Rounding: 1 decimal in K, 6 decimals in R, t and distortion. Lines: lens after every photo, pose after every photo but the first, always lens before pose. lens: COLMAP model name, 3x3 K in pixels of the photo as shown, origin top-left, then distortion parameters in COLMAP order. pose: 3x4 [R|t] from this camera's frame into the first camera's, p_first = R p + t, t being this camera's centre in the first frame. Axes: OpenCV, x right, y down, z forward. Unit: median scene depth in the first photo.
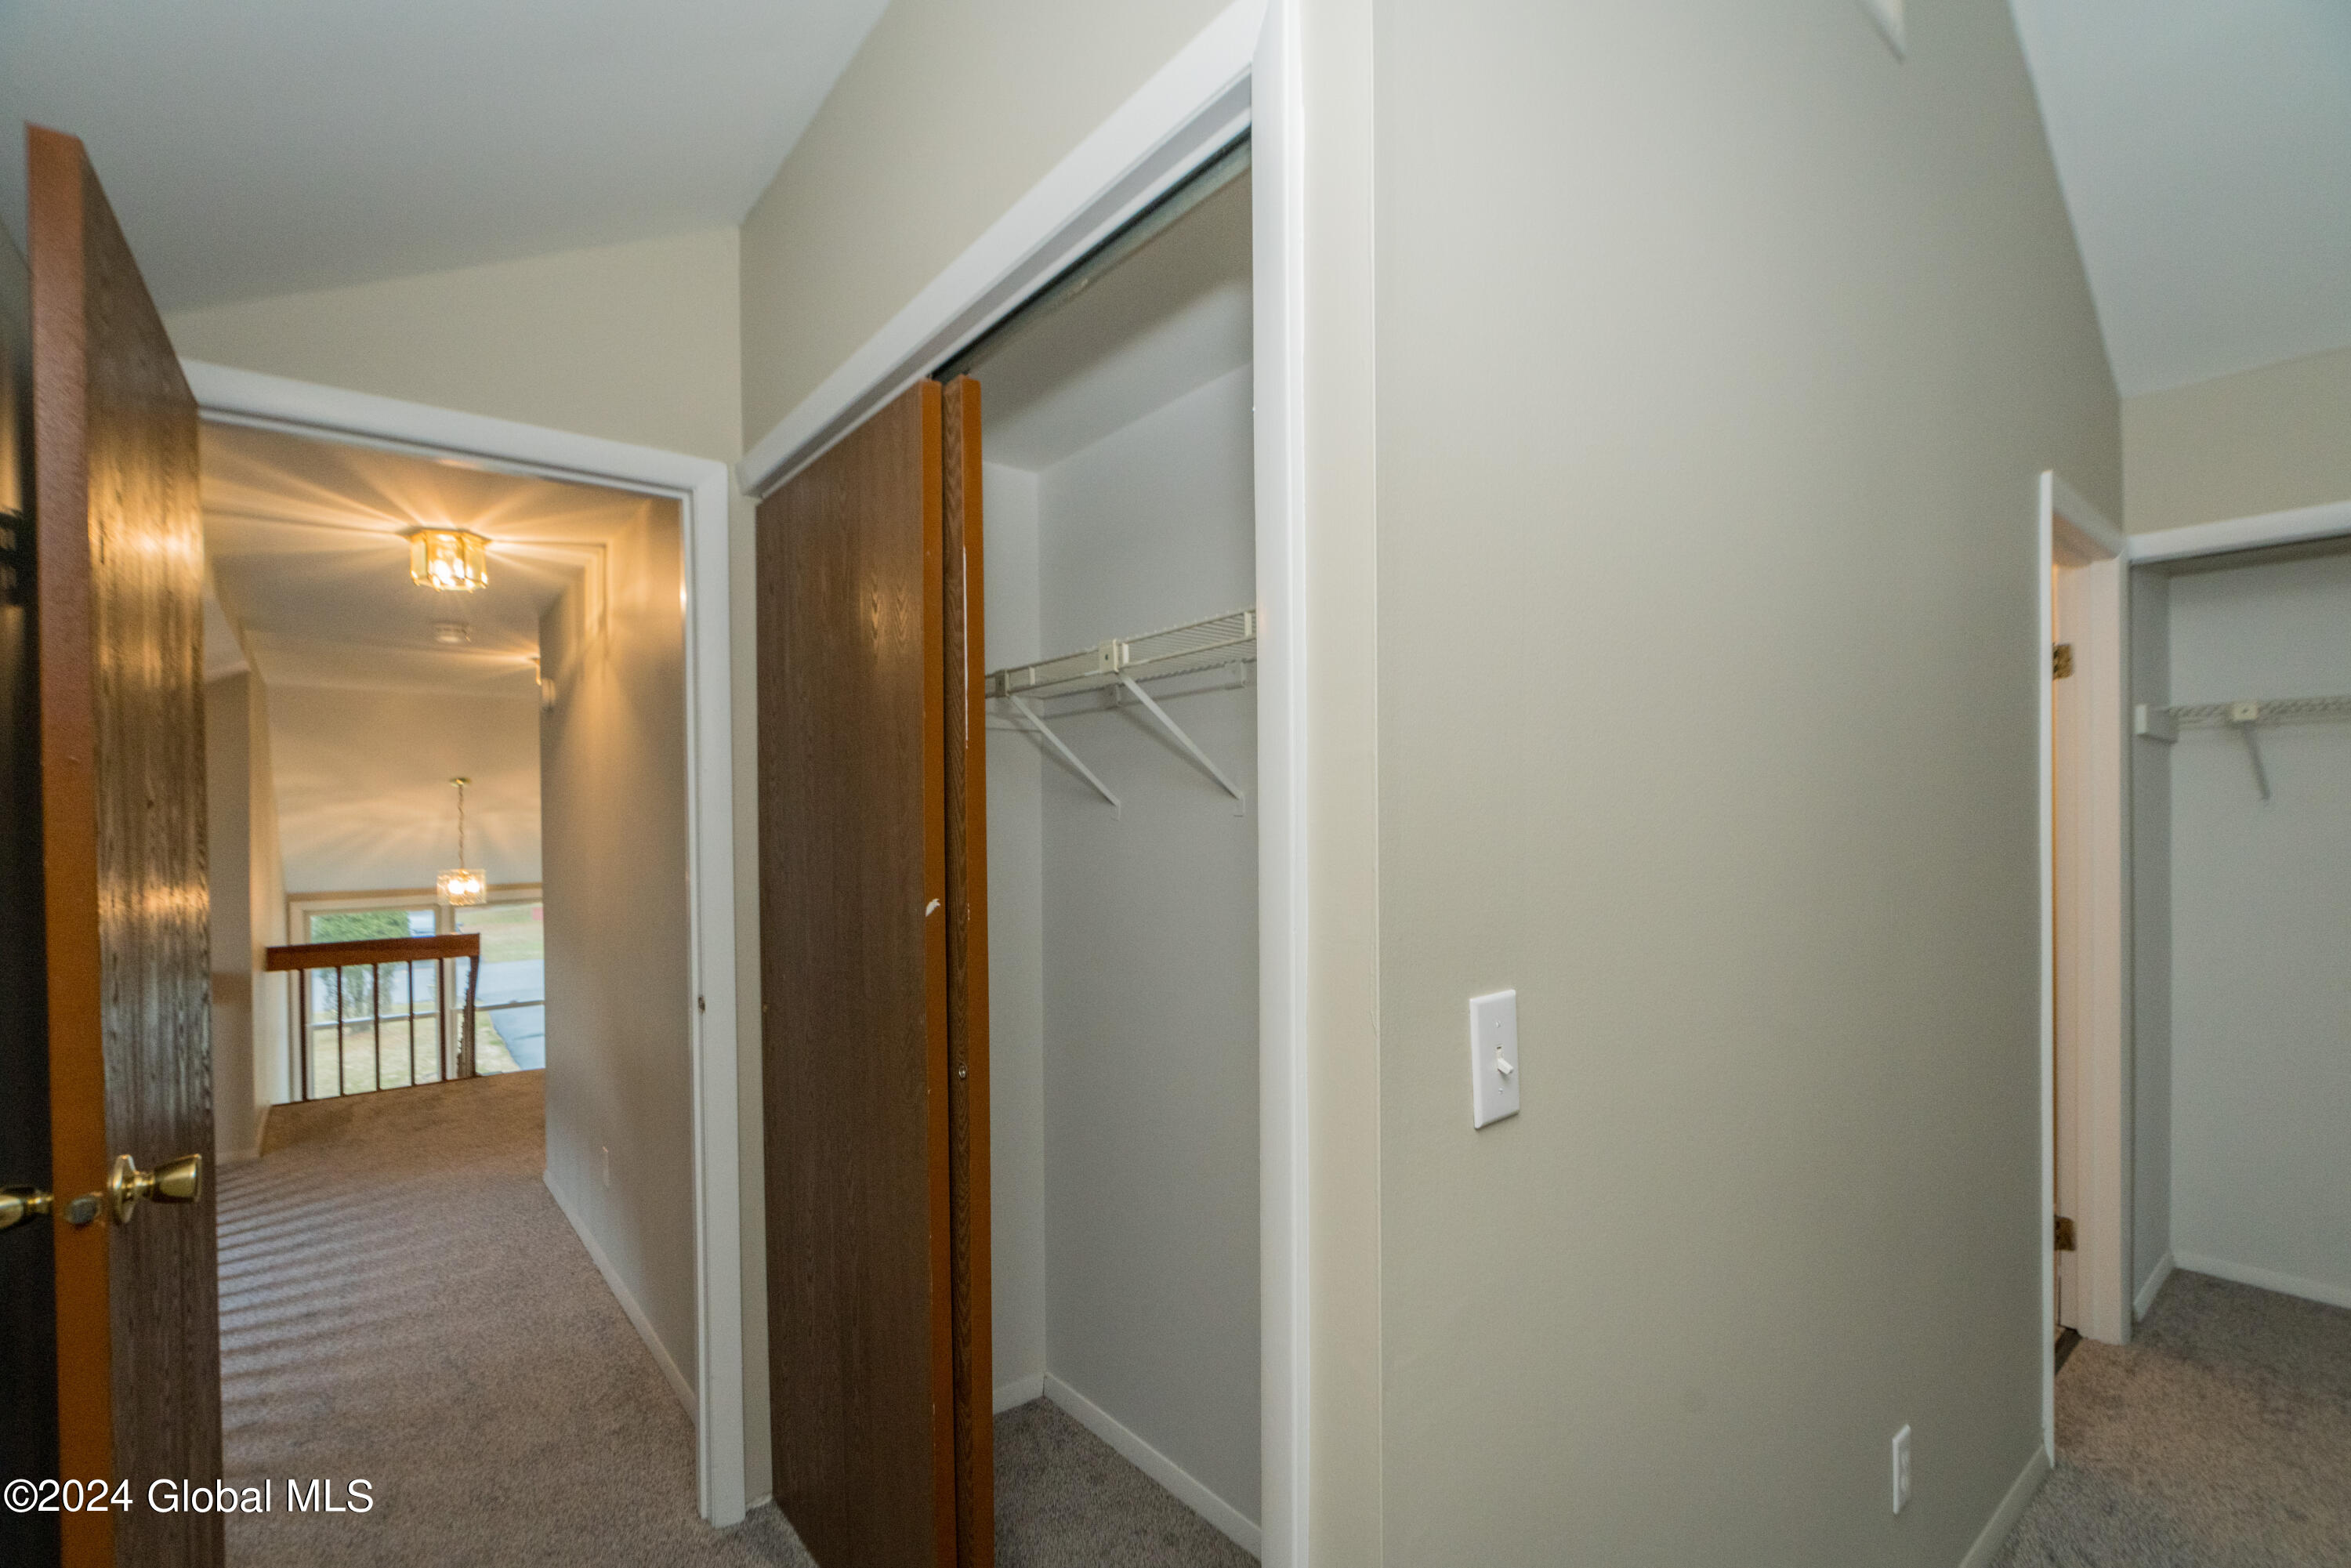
lens RADIAL K [[1053.9, 0, 1182.8], [0, 1053.9, 821.1], [0, 0, 1]] dist [-0.001838, -0.000079]
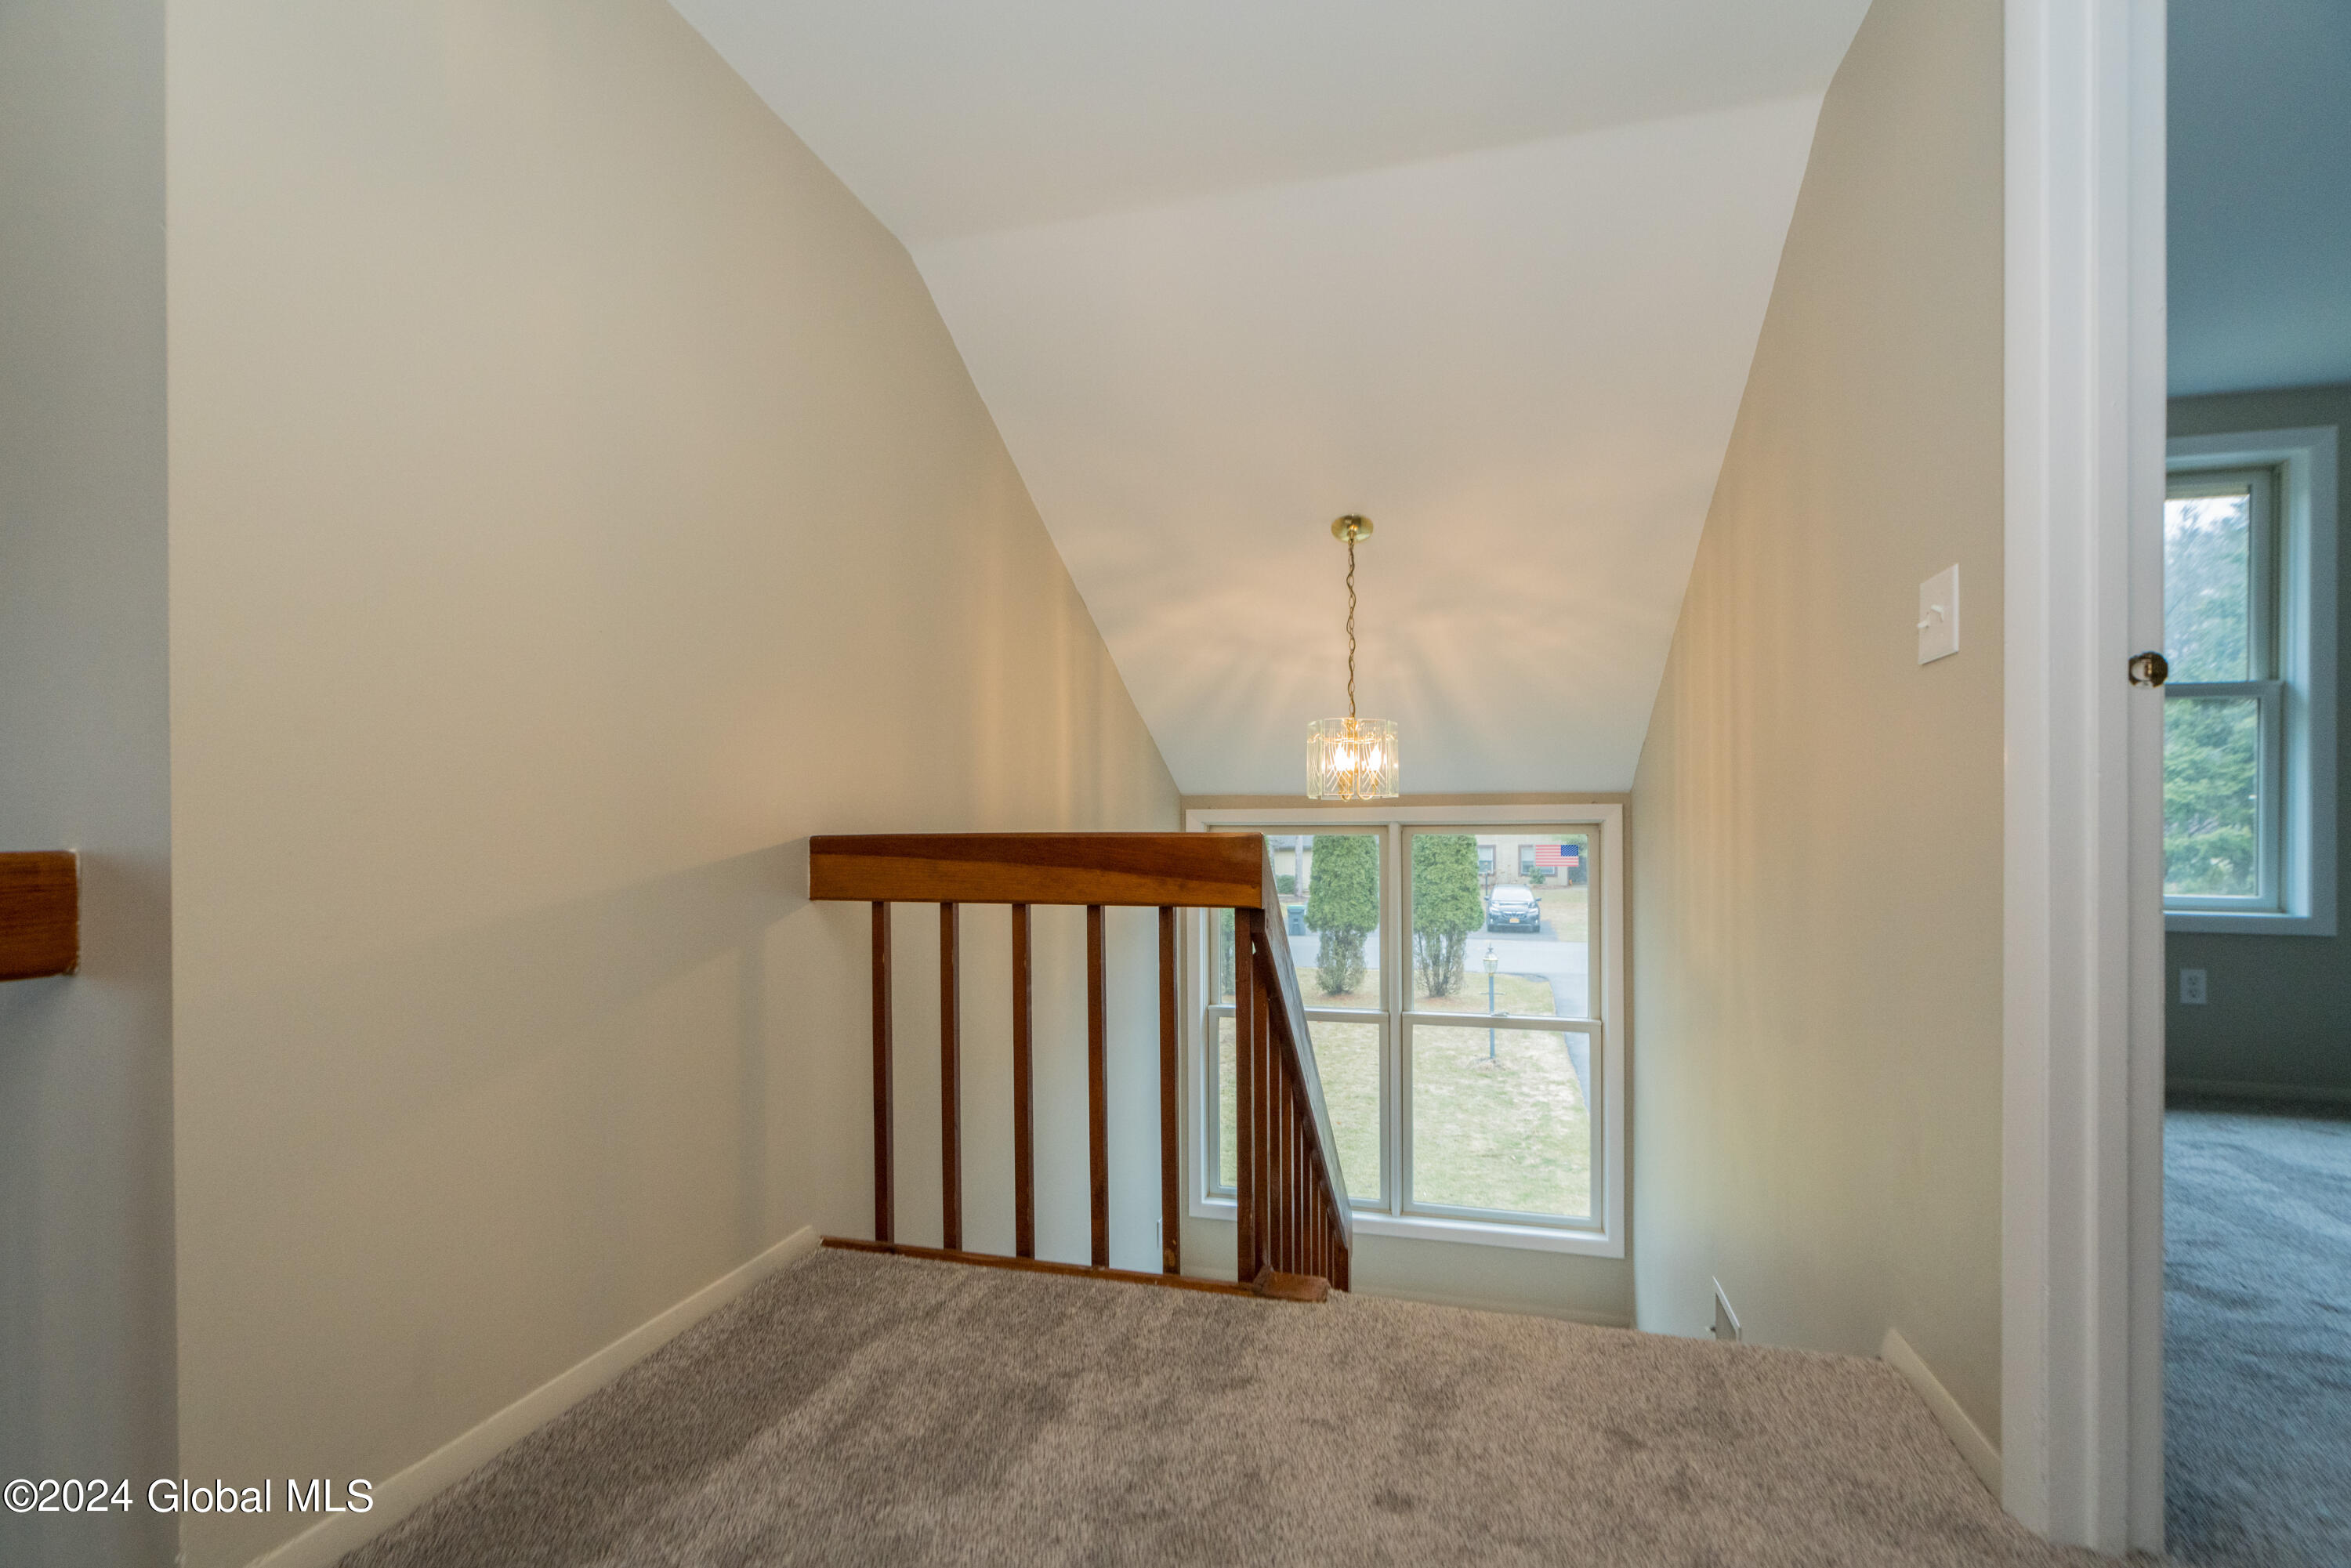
lens RADIAL K [[1052.7, 0, 1174.2], [0, 1052.7, 823.9], [0, 0, 1]] dist [-0.001973, 0.000343]
pose [[0.580417, 0.009872, -0.814260, -0.446840], [-0.002953, 0.999945, 0.010018, 0.104501], [0.814314, -0.003411, 0.580414, 0.833258]]
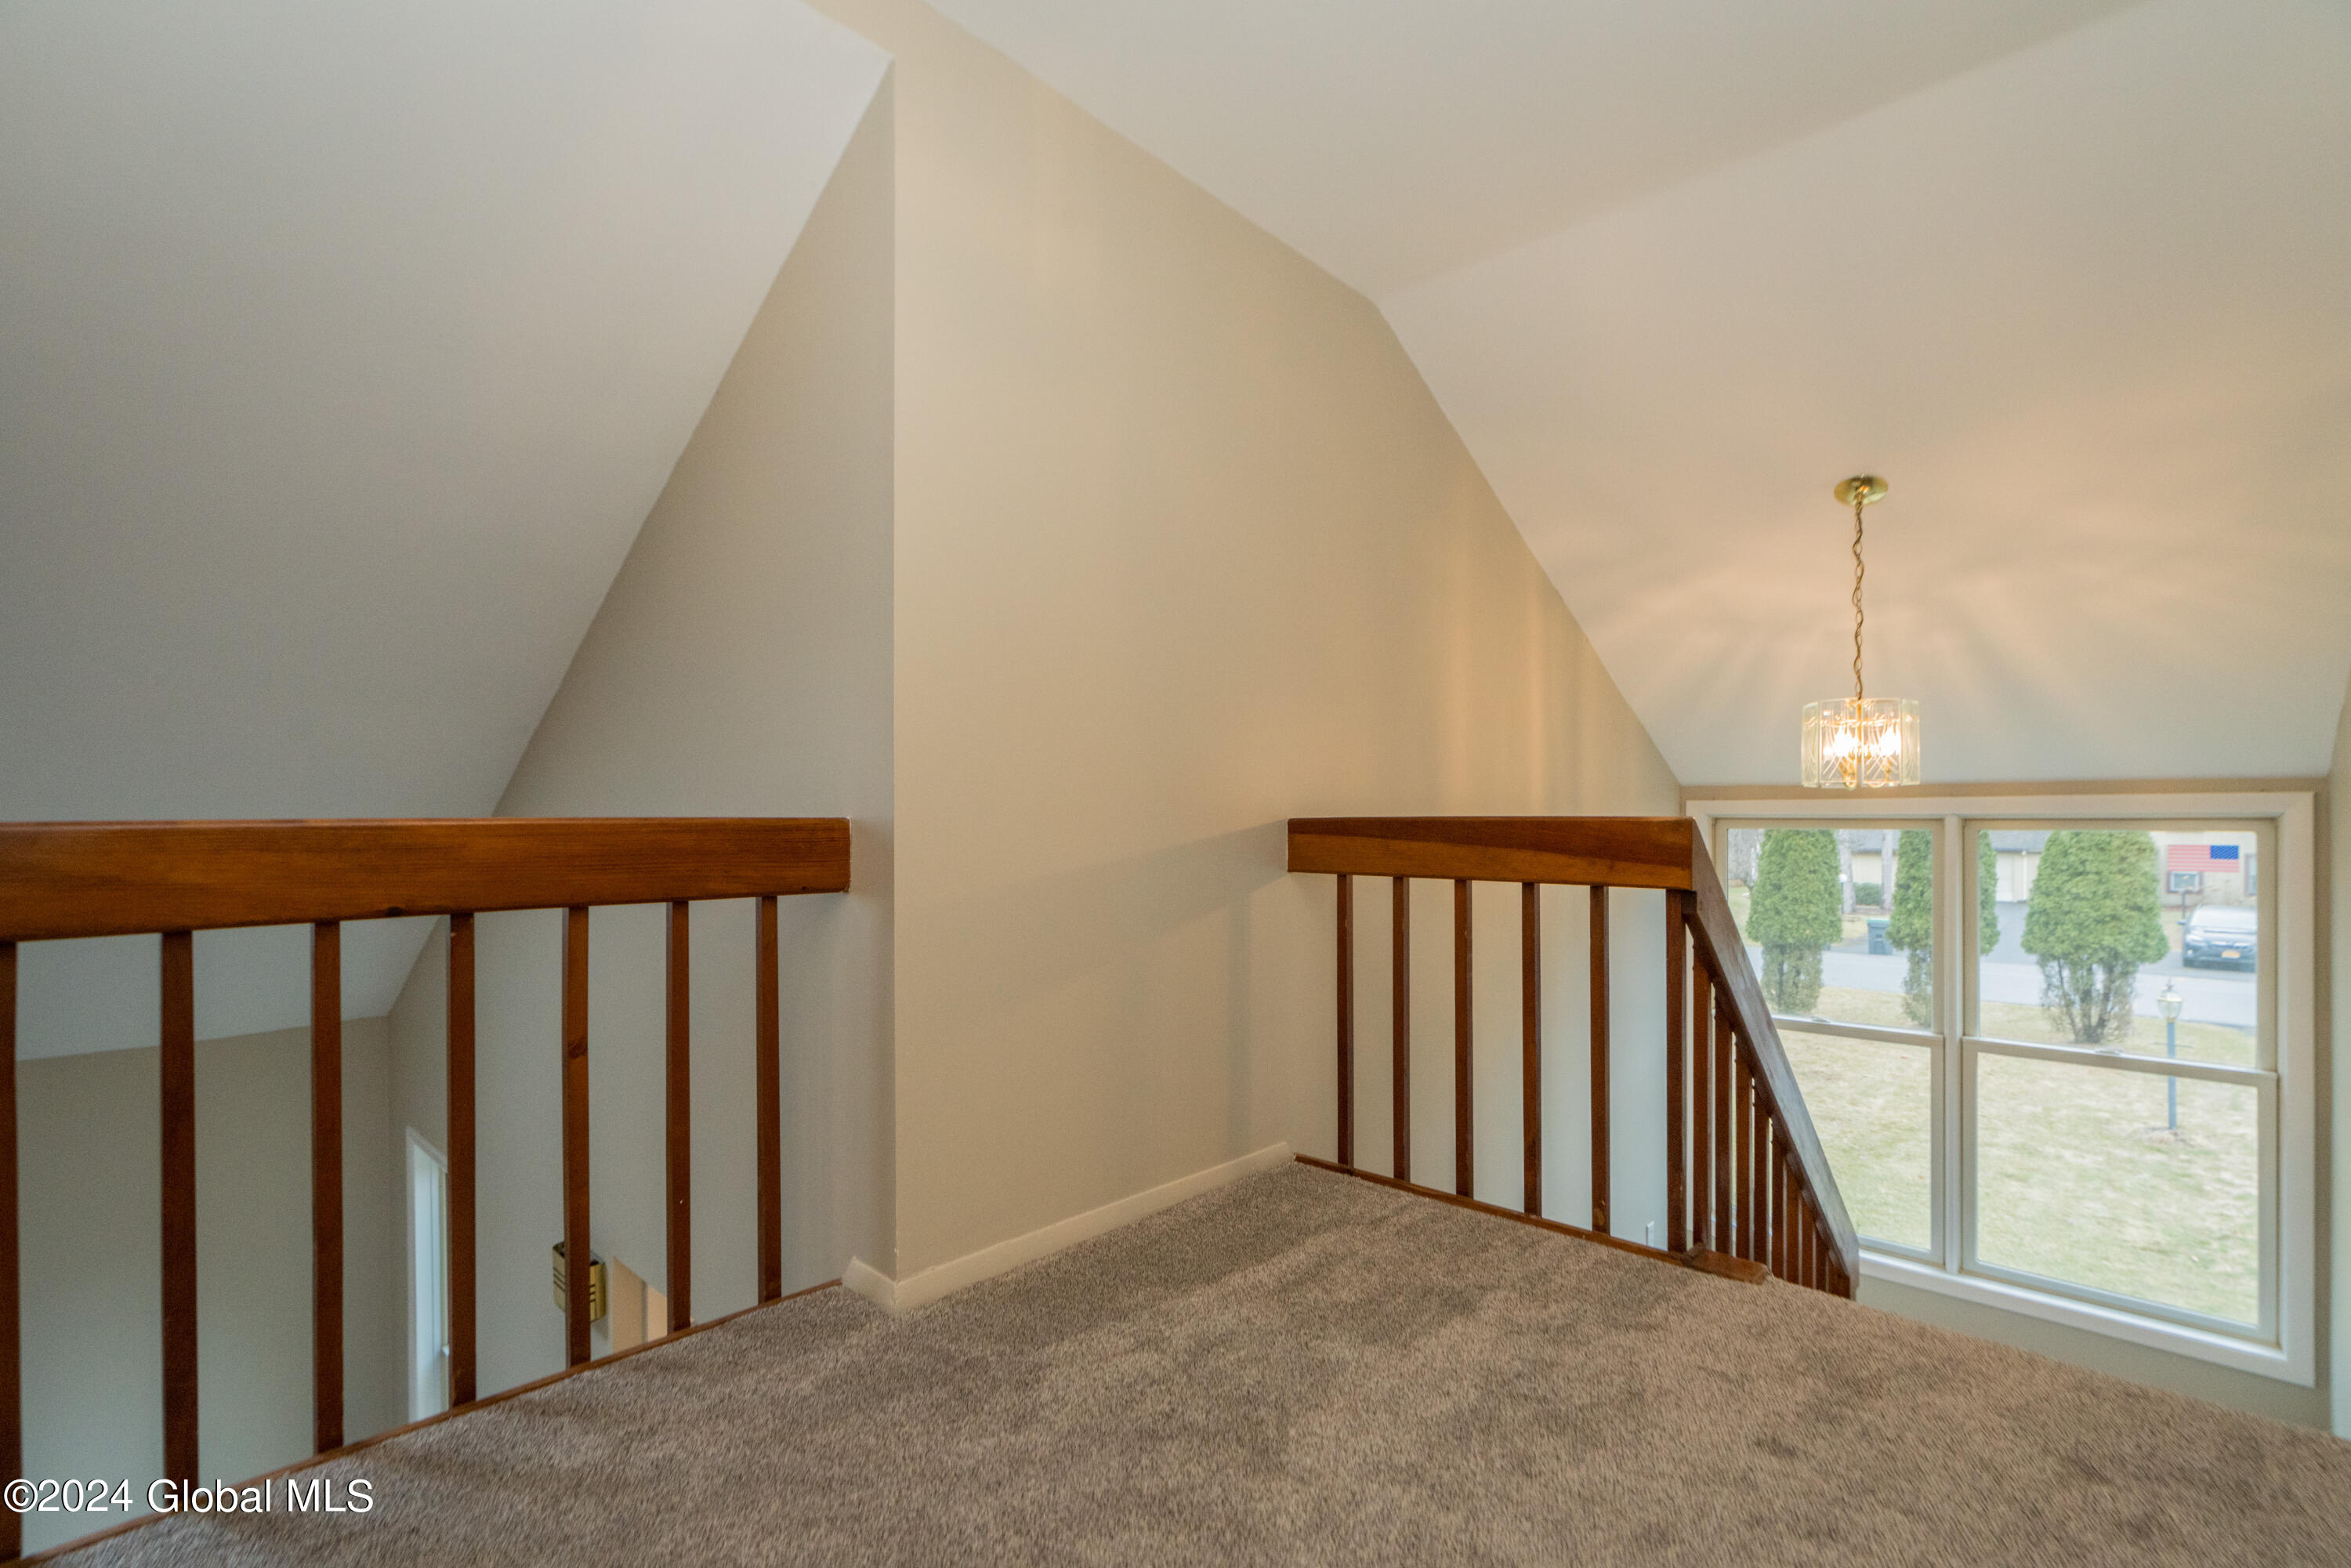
lens RADIAL K [[1061.8, 0, 1184.5], [0, 1061.8, 821.7], [0, 0, 1]] dist [-0.001651, 0.006972]
pose [[0.146565, 0.014054, -0.989101, -0.385617], [-0.005204, 0.999896, 0.013436, 0.108429], [0.989187, 0.003178, 0.146623, 0.834597]]
